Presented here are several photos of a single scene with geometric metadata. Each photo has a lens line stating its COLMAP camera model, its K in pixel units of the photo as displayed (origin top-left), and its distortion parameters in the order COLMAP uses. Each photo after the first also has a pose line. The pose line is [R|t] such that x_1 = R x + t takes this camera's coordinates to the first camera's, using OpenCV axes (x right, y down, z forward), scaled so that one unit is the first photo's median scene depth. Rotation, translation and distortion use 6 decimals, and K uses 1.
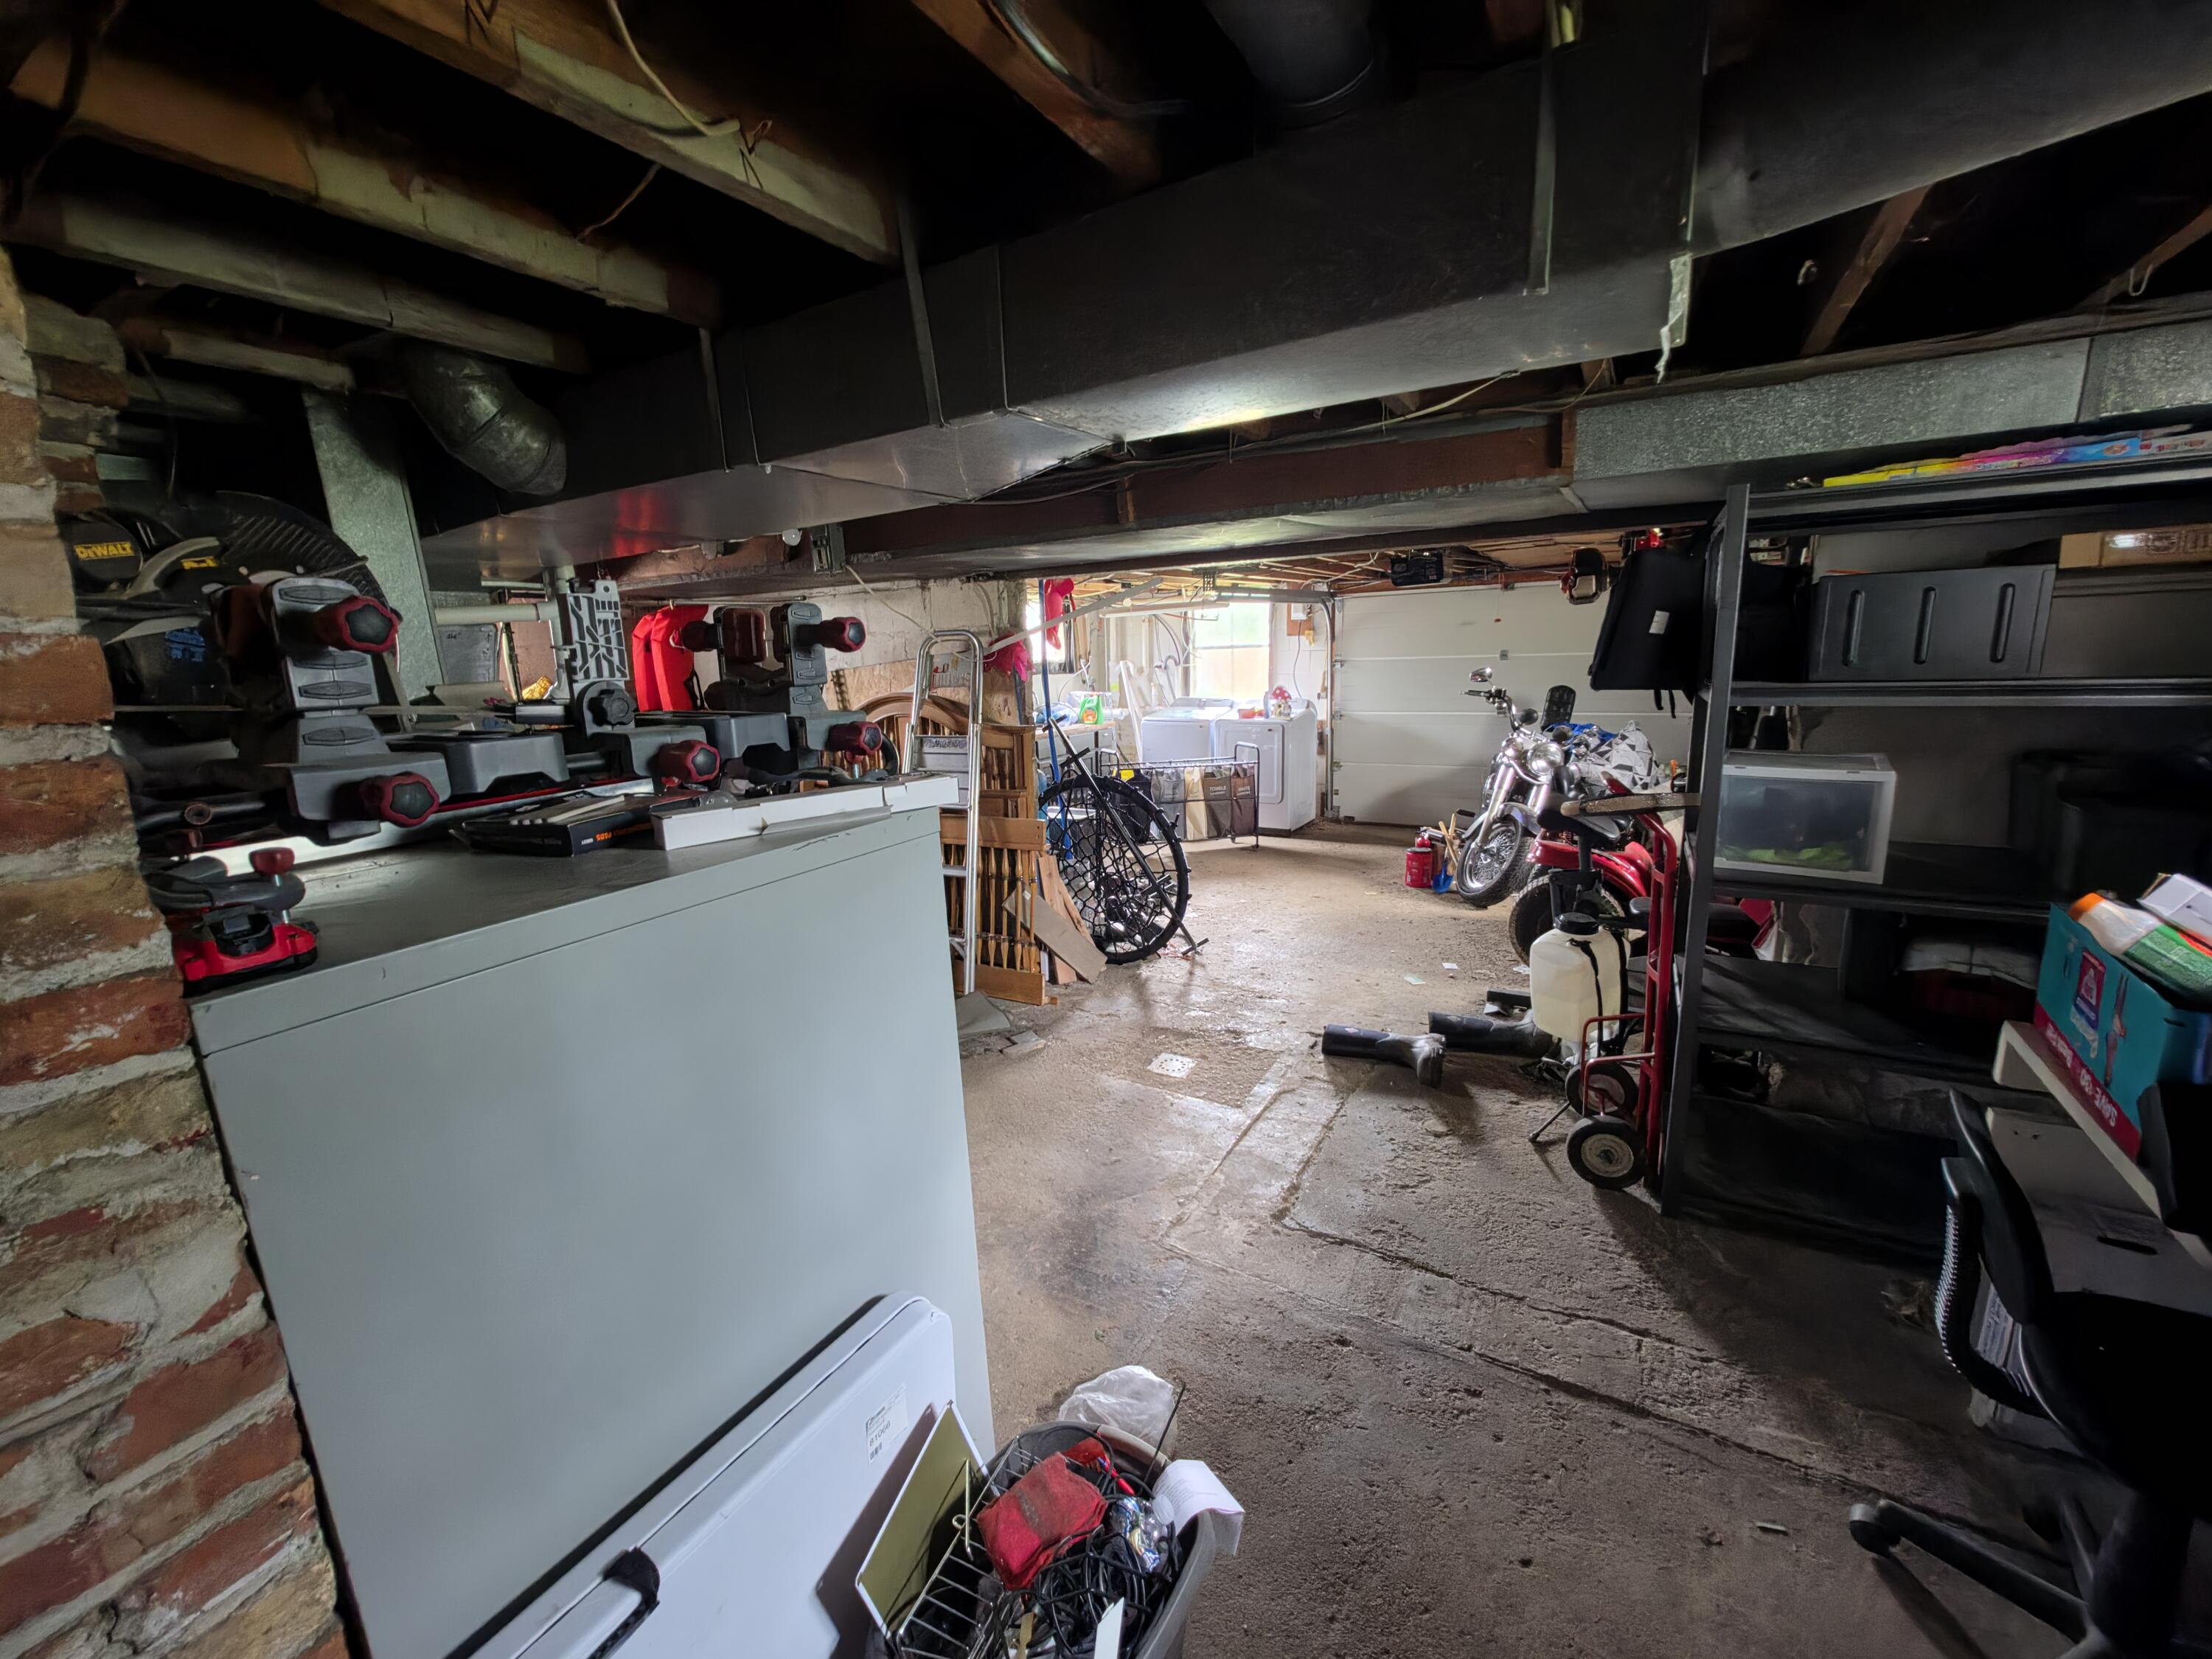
lens RADIAL K [[883.8, 0, 1105.6], [0, 883.8, 830.9], [0, 0, 1]] dist [-0.002415, 0.000428]
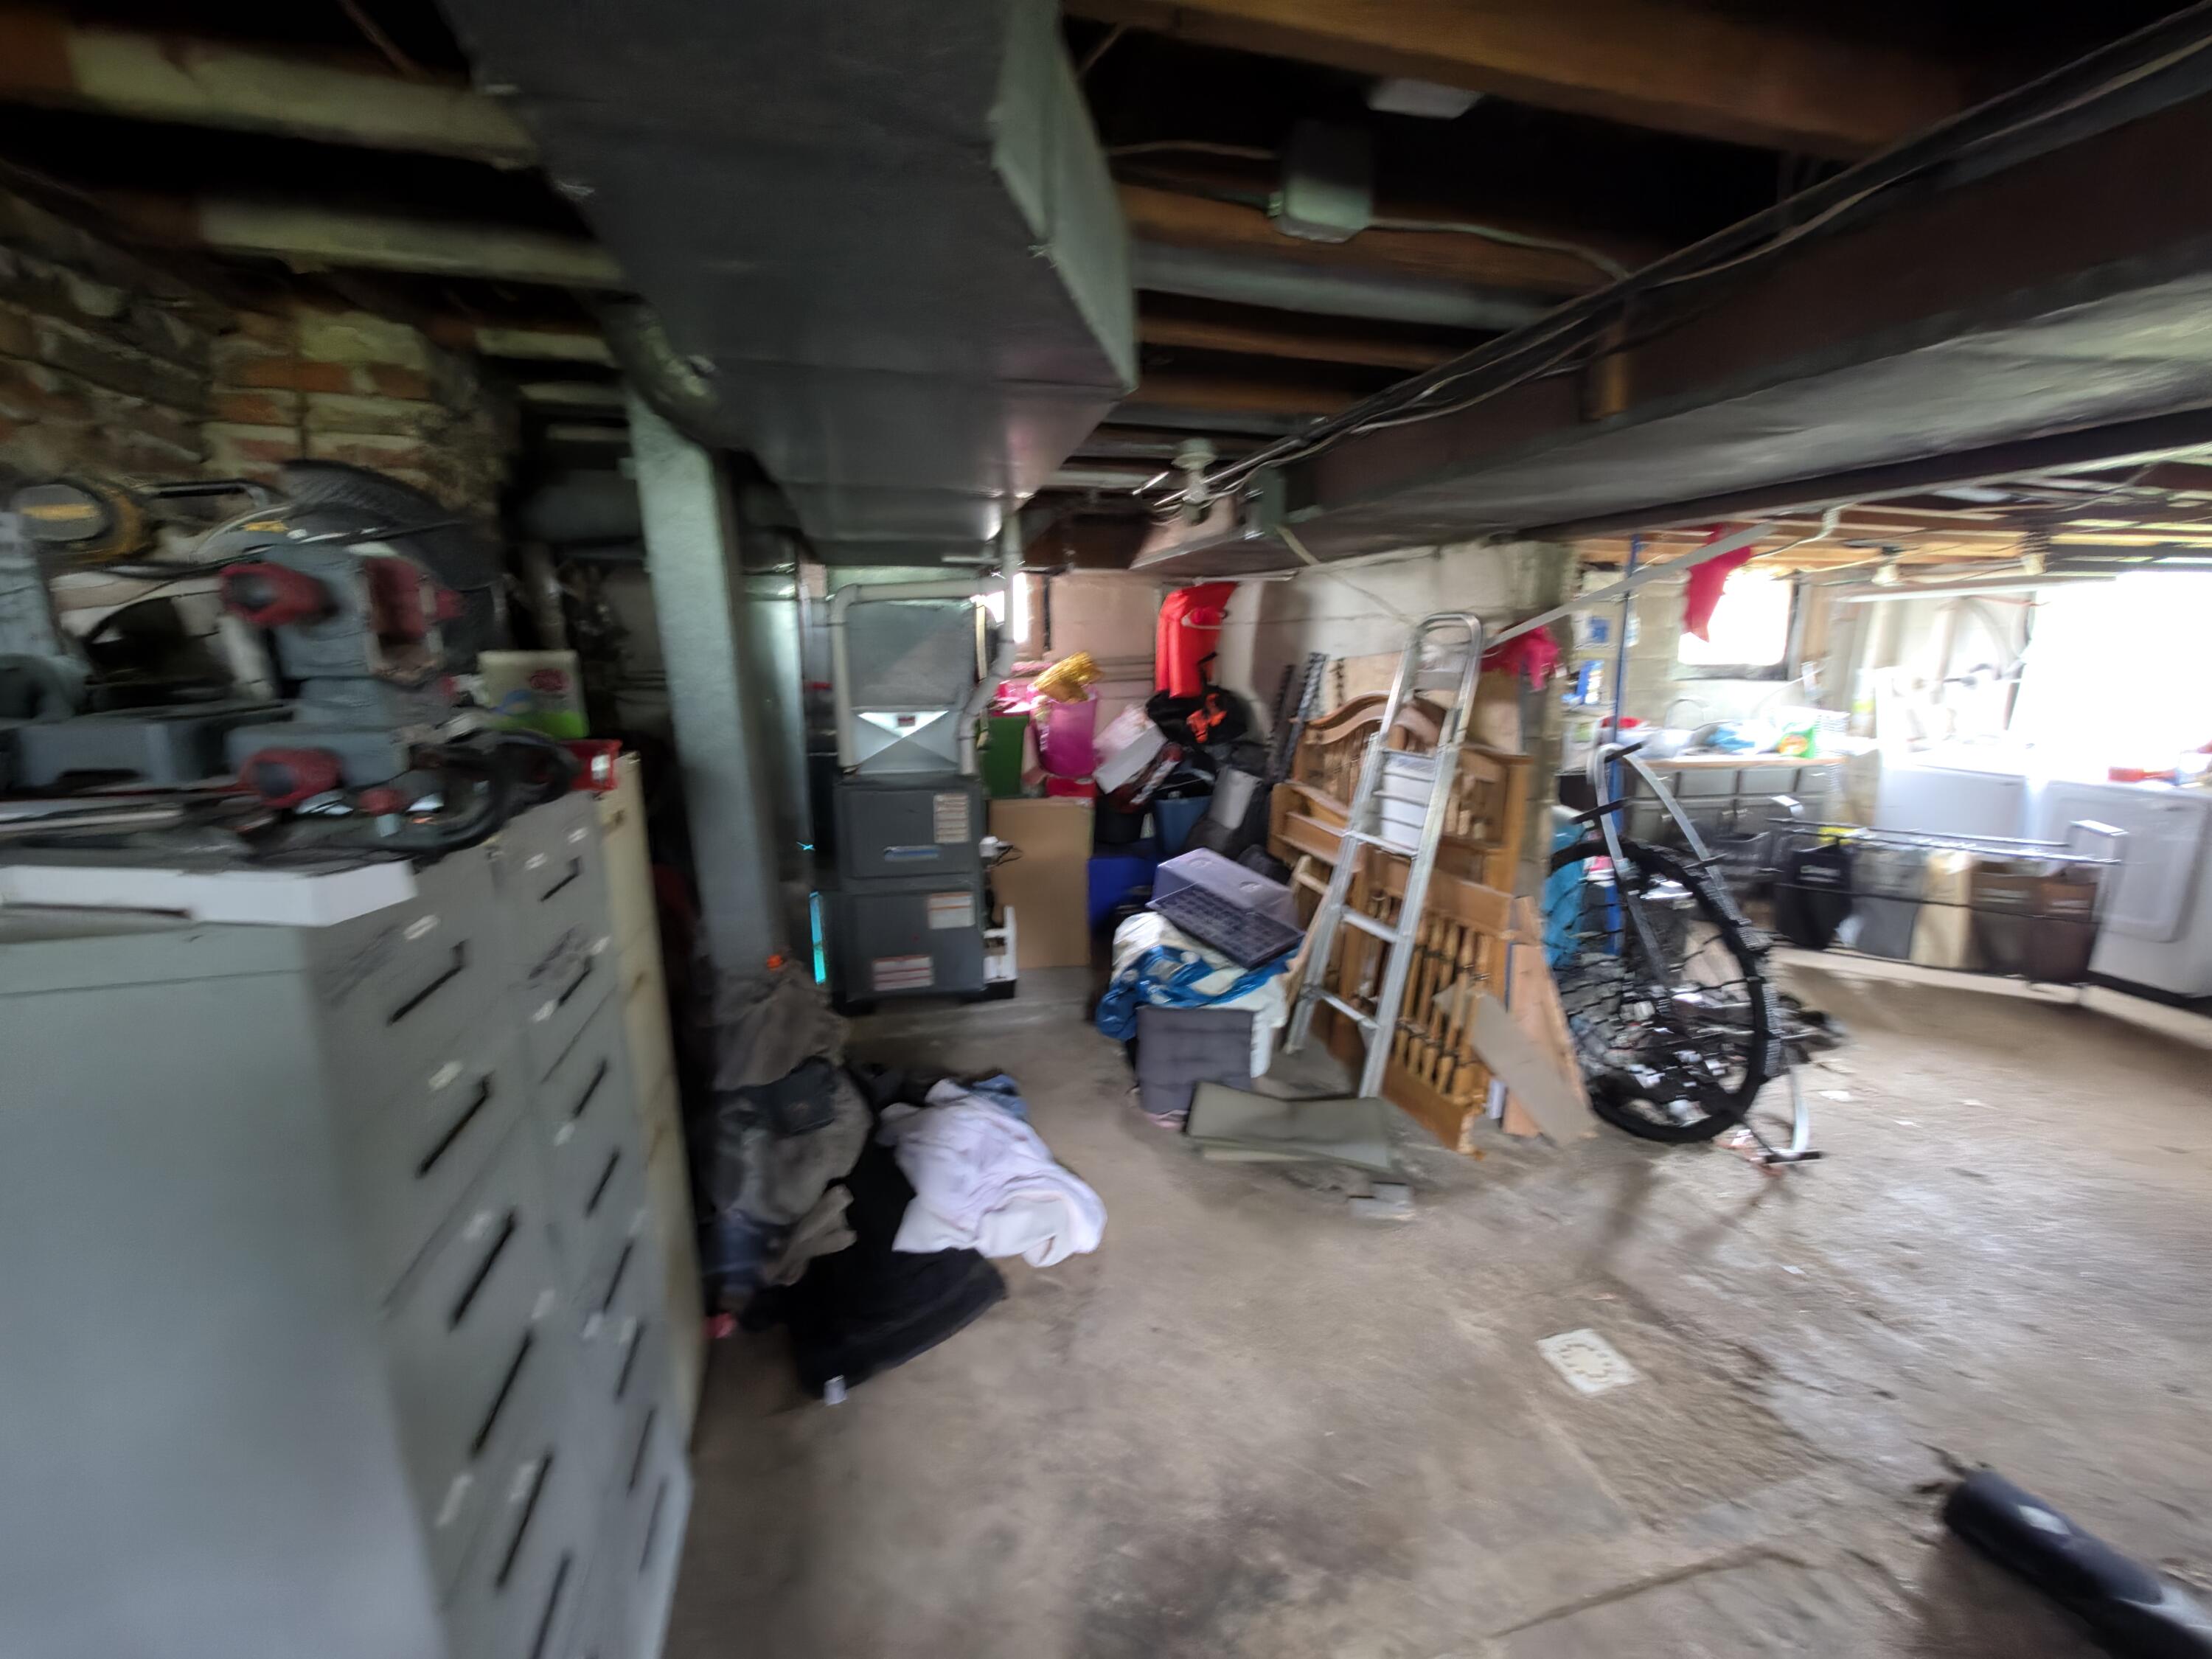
lens RADIAL K [[883.8, 0, 1107.9], [0, 883.8, 825.8], [0, 0, 1]] dist [-0.002415, 0.000428]
pose [[0.718810, 0.179489, -0.671637, 0.144243], [-0.171343, 0.982034, 0.079062, -0.061567], [0.673761, 0.058249, 0.736650, 0.272642]]
